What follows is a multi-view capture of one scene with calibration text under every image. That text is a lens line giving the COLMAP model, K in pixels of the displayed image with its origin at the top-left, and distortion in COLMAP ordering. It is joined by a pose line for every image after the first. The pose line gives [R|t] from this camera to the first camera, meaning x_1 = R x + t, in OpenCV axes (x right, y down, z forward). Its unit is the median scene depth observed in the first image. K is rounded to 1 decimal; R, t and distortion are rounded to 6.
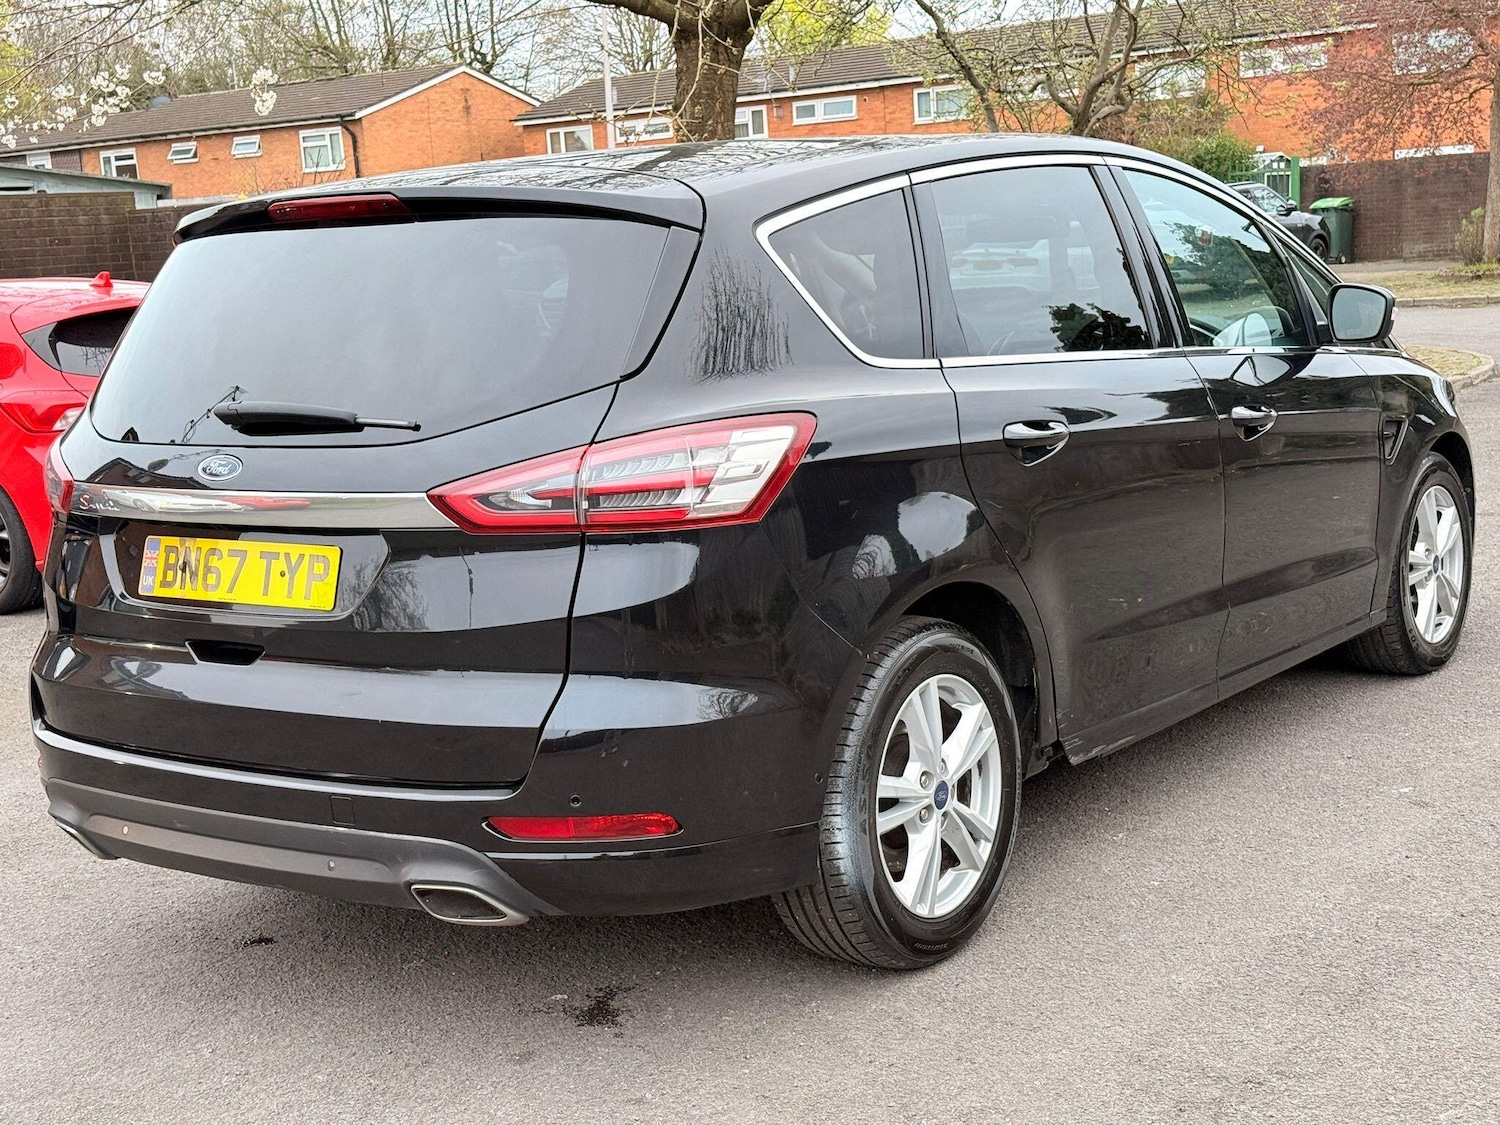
lens RADIAL K [[2021.9, 0, 752.8], [0, 2021.9, 584.9], [0, 0, 1]] dist [0.204314, -0.455743]
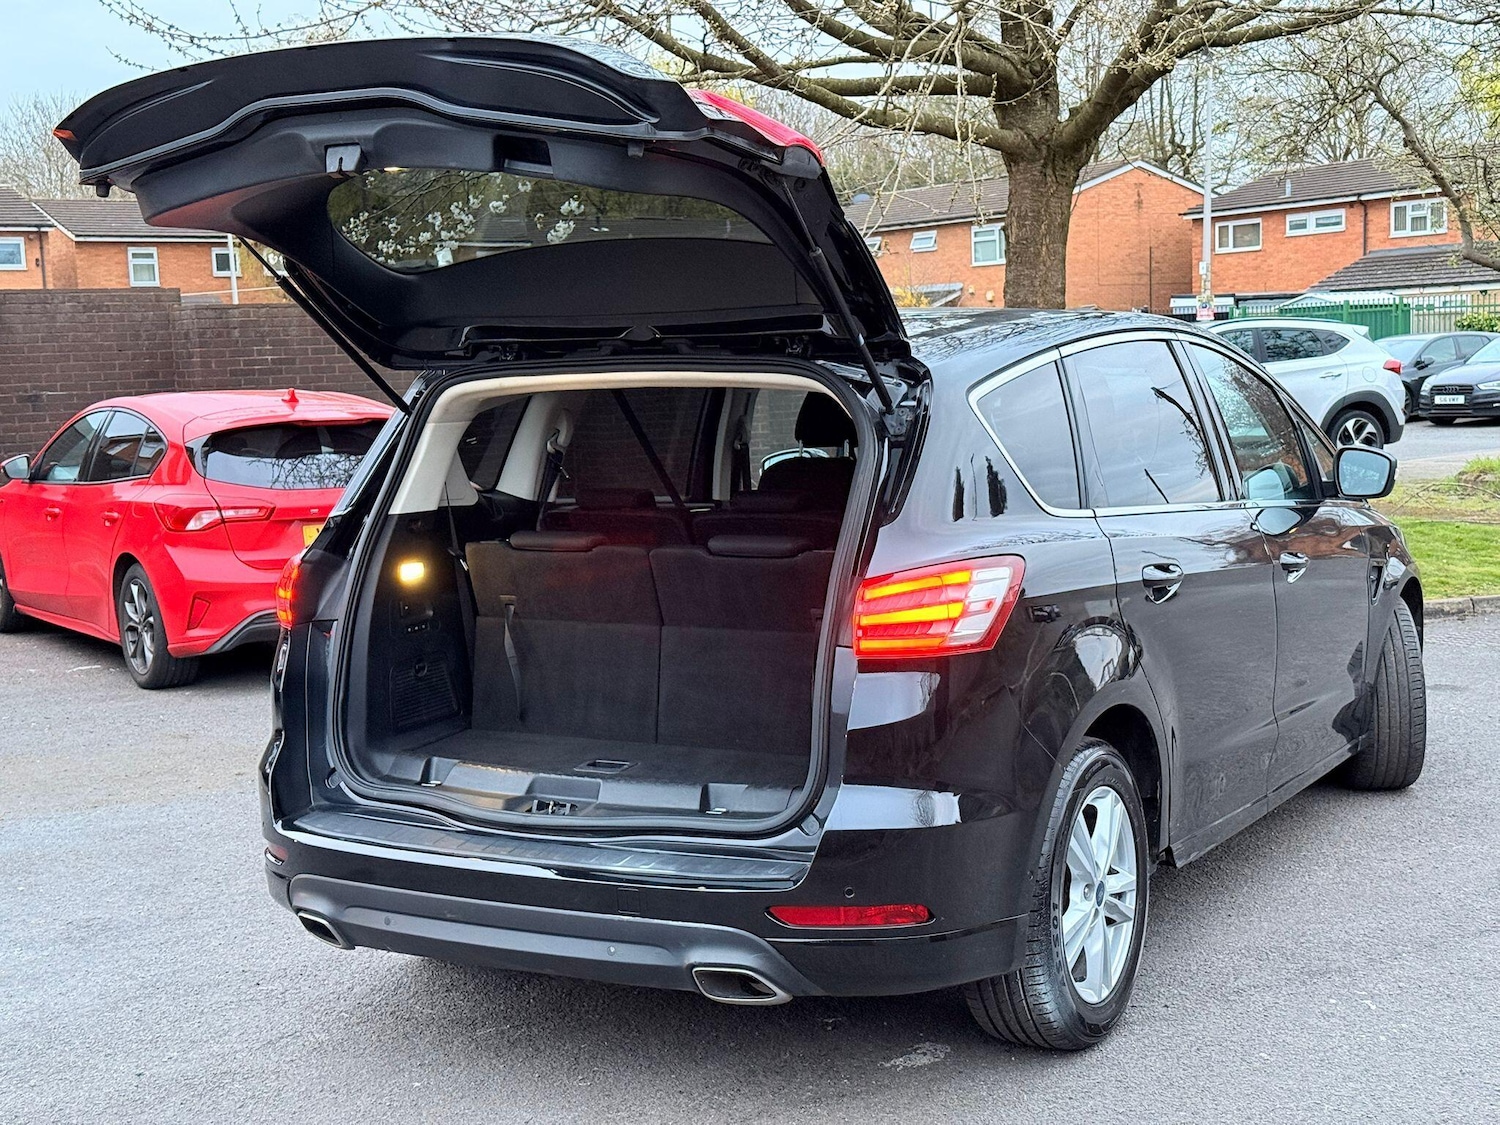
lens RADIAL K [[2021.9, 0, 752.8], [0, 2021.9, 584.9], [0, 0, 1]] dist [0.204314, -0.455743]
pose [[0.993102, 0.019314, 0.115653, -0.258833], [-0.012637, 0.998226, -0.058187, 0.000756], [-0.116571, 0.056324, 0.991584, -0.127914]]
